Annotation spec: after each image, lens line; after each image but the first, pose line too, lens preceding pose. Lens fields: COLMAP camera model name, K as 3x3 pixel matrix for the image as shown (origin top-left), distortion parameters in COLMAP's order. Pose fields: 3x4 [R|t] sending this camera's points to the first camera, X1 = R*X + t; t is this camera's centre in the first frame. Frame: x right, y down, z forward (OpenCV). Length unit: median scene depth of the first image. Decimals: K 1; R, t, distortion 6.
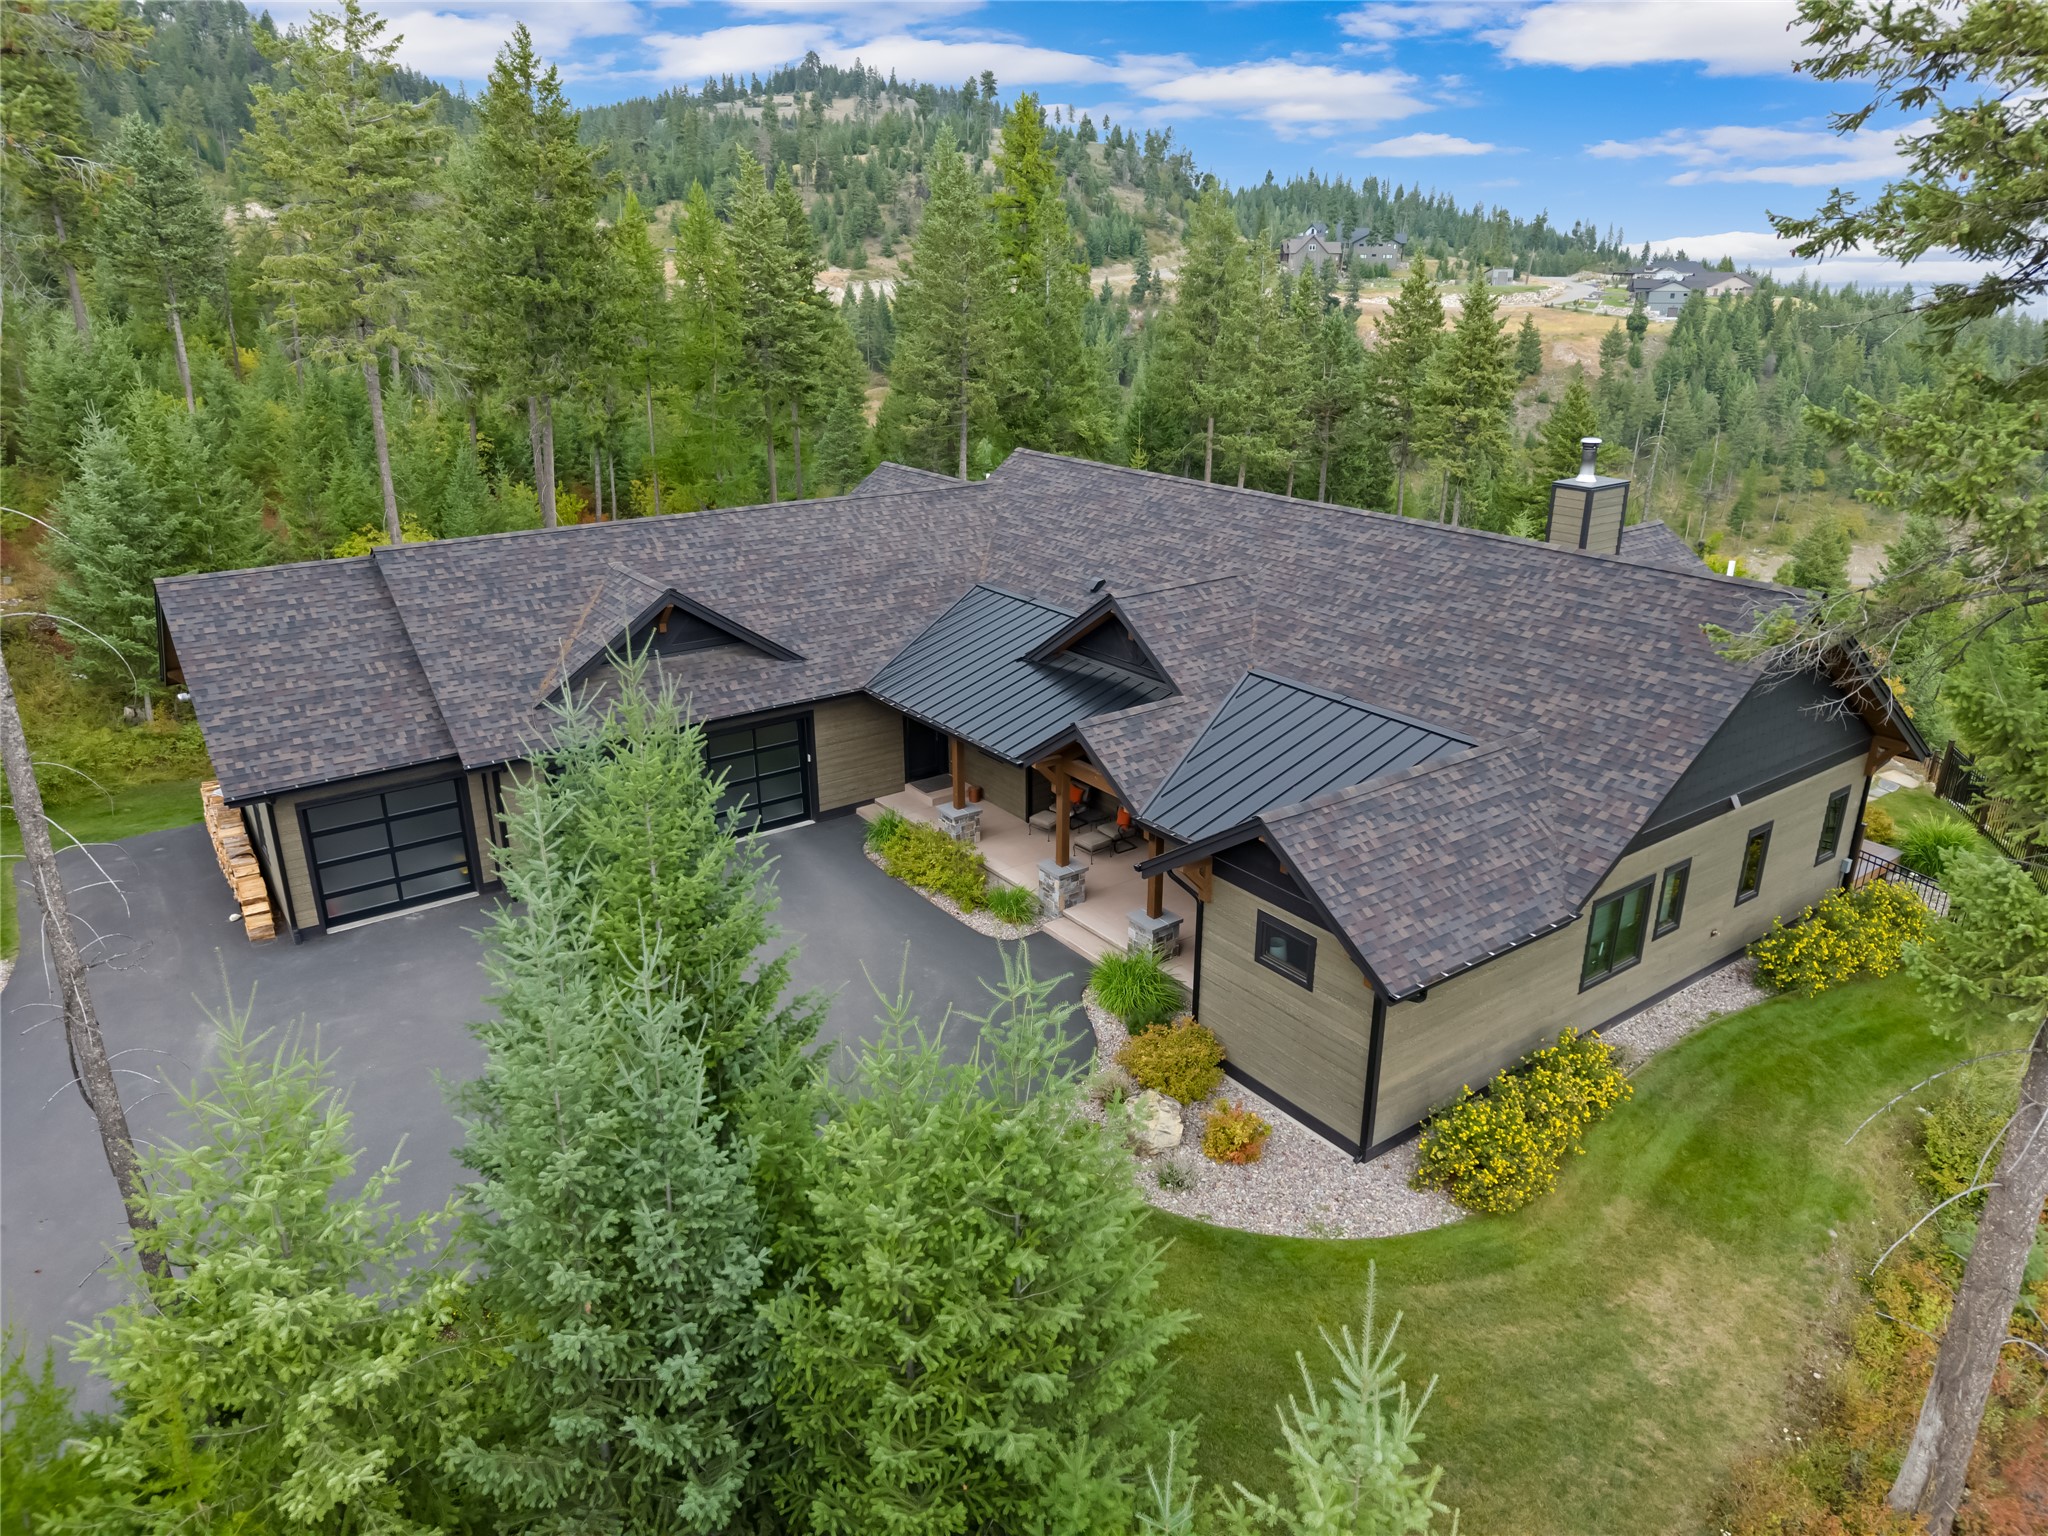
lens RADIAL K [[1383.2, 0, 1024.0], [0, 1383.2, 768.0], [0, 0, 1]] dist [0.000482, -0.004102]
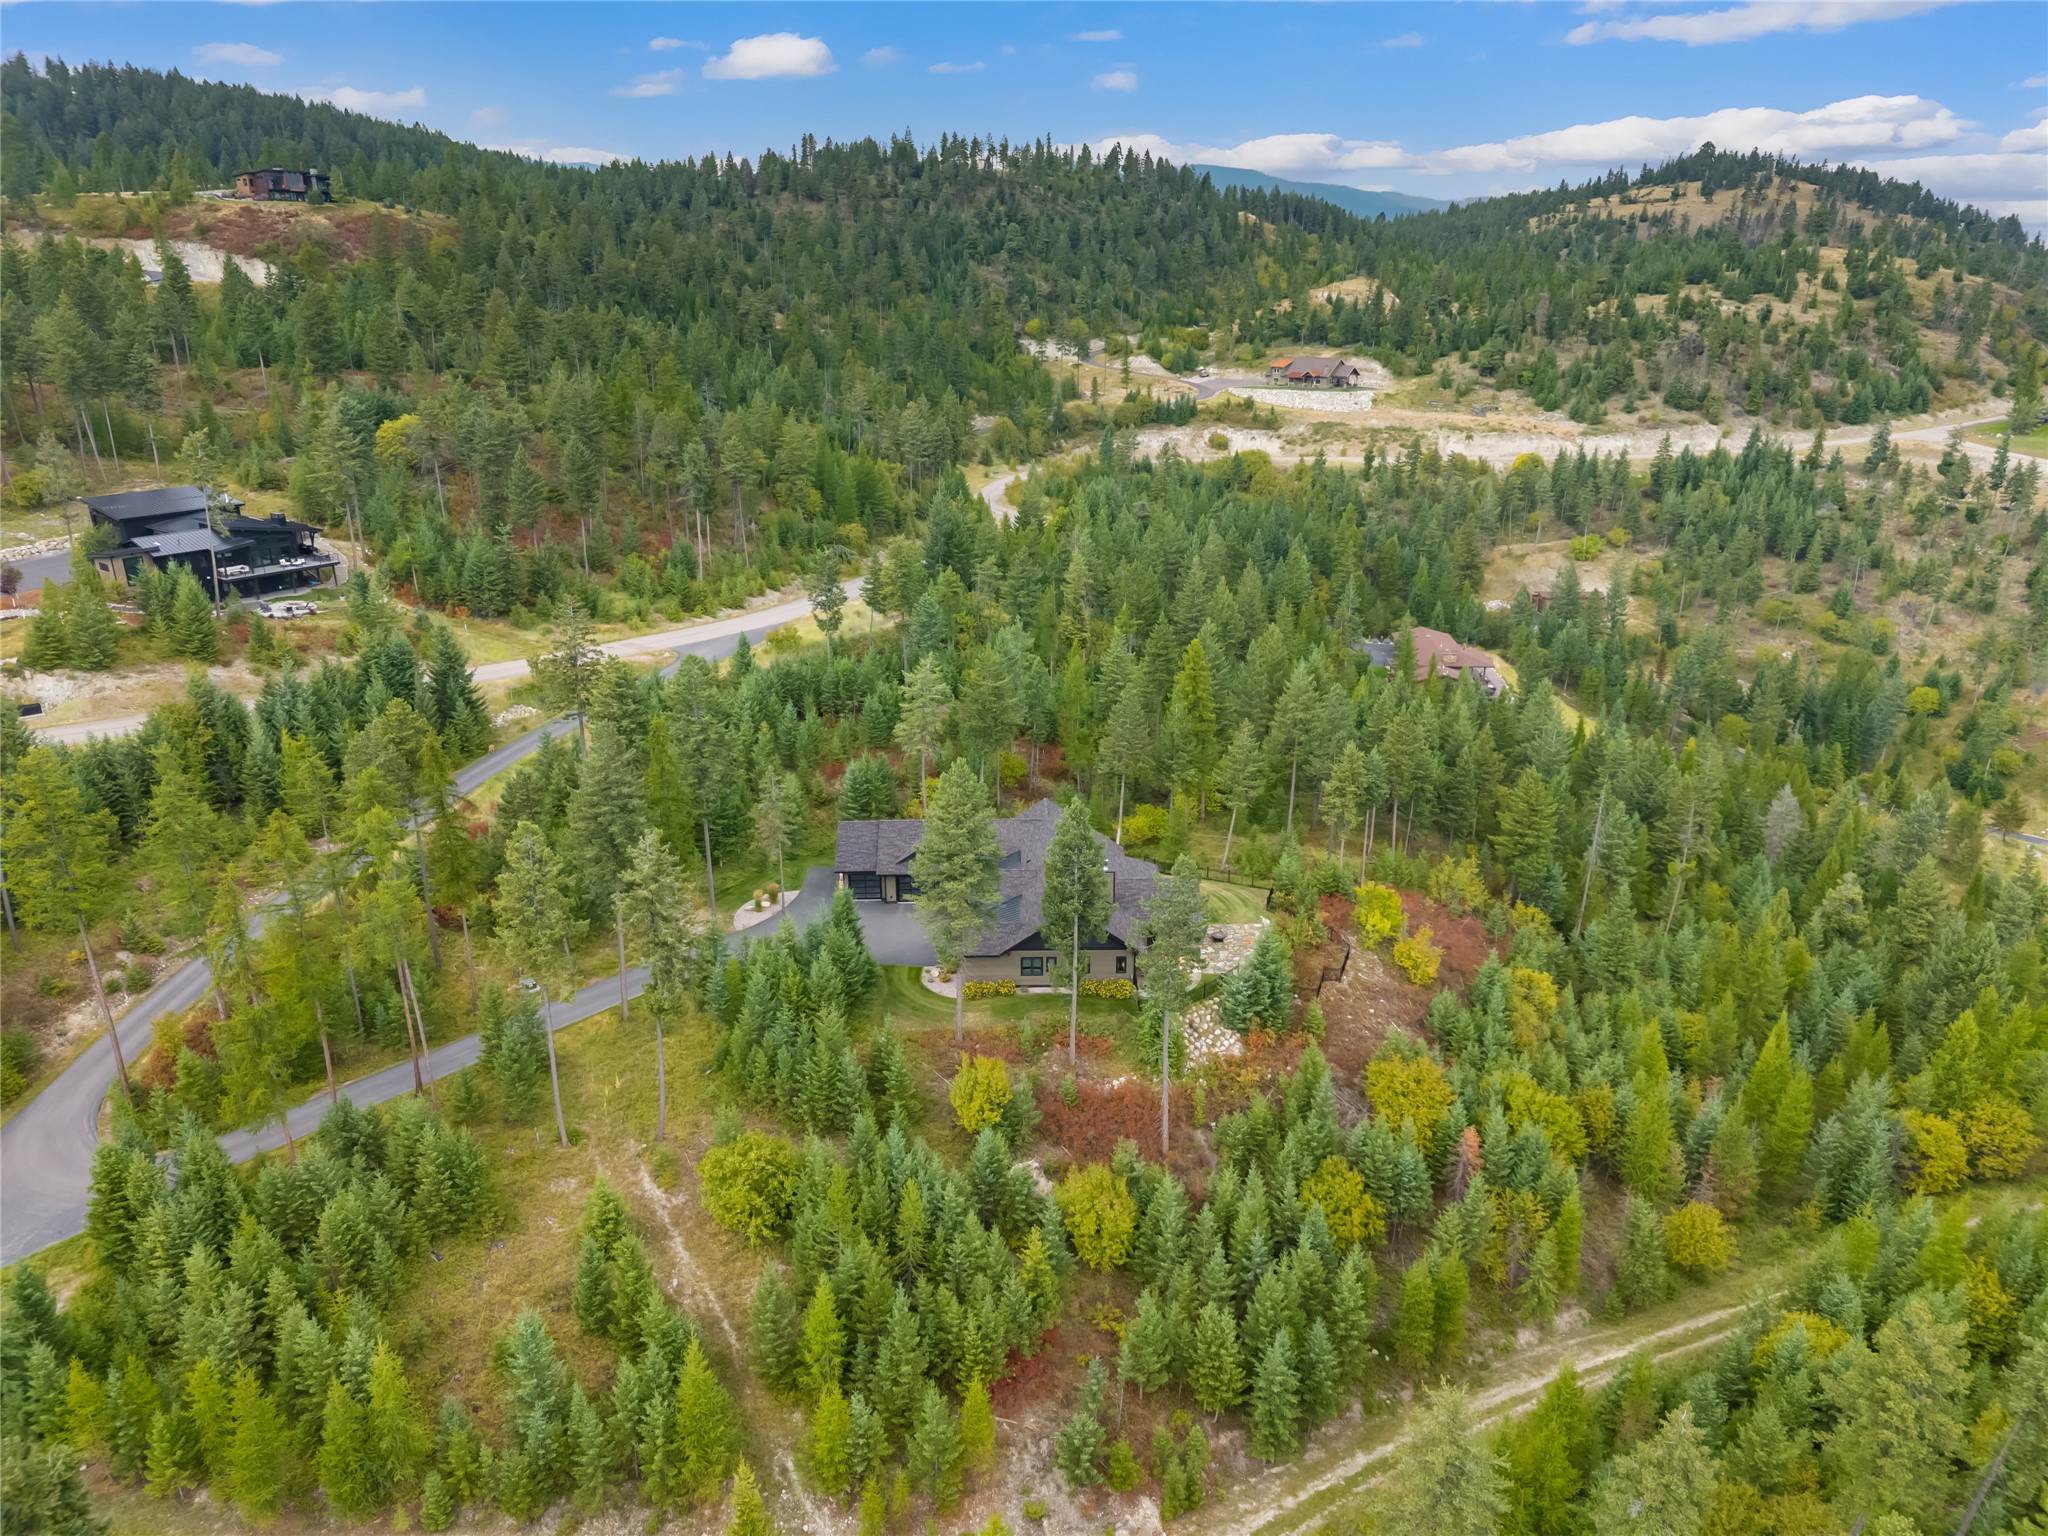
lens RADIAL K [[1383.2, 0, 1024.0], [0, 1383.2, 768.0], [0, 0, 1]] dist [0.000482, -0.004102]
pose [[0.814125, 0.199854, -0.545214, 0.171024], [-0.203454, 0.977565, 0.054534, -0.048667], [0.543881, 0.066529, 0.836521, -0.185607]]
